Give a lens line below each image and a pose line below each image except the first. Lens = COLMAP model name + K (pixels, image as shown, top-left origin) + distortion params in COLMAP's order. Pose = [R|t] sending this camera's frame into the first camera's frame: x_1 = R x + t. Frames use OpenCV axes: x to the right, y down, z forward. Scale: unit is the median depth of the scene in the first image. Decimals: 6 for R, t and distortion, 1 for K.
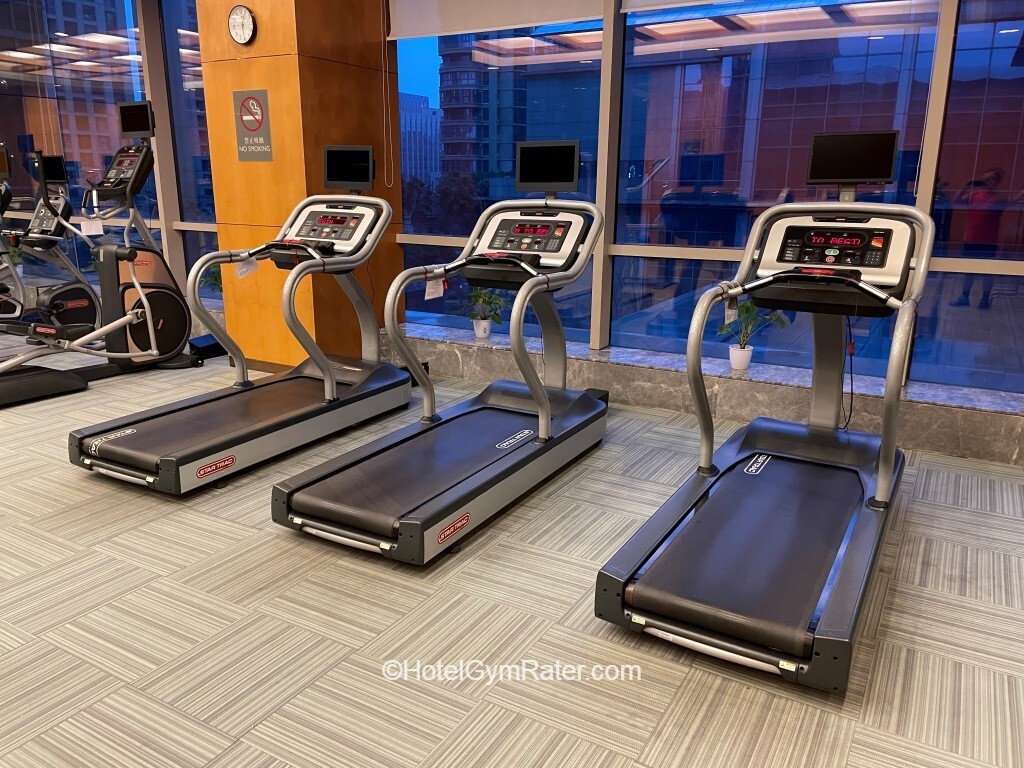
lens RADIAL K [[774.3, 0, 511.8], [0, 774.3, 387.0], [0, 0, 1]] dist [0.063739, -0.072499]
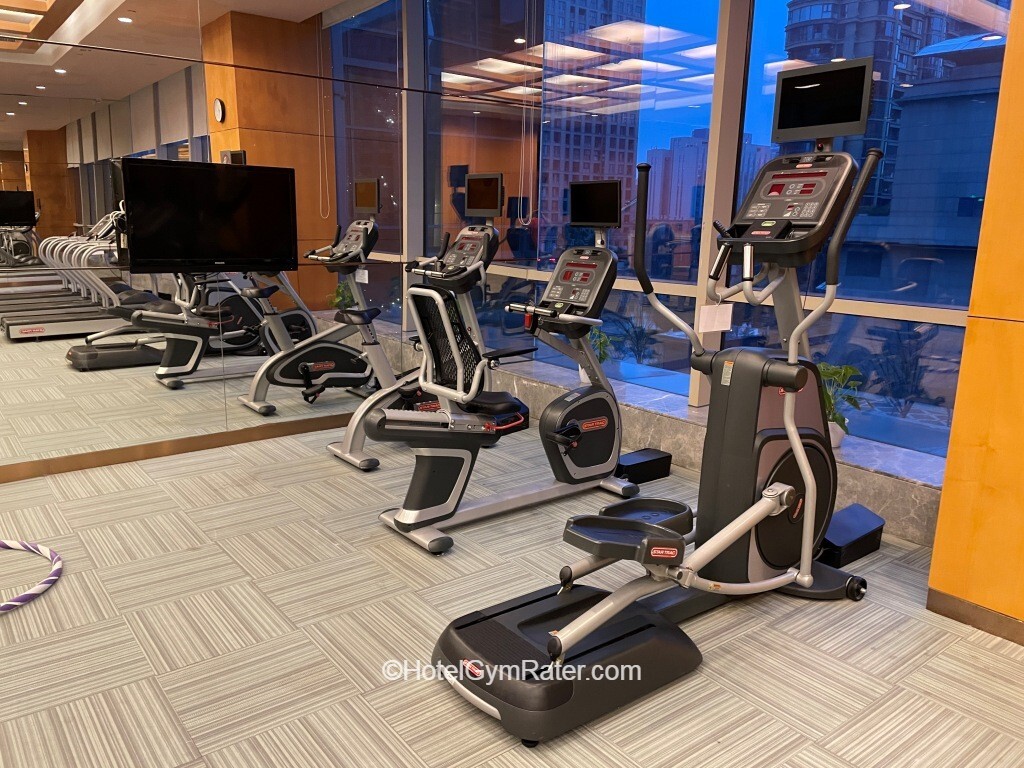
lens RADIAL K [[774.3, 0, 510.6], [0, 774.3, 381.4], [0, 0, 1]] dist [0.063739, -0.072499]
pose [[0.931961, 0.089348, -0.351377, -0.473585], [-0.107626, 0.993650, -0.032792, -0.130682], [0.346216, 0.068378, 0.935660, 0.487382]]
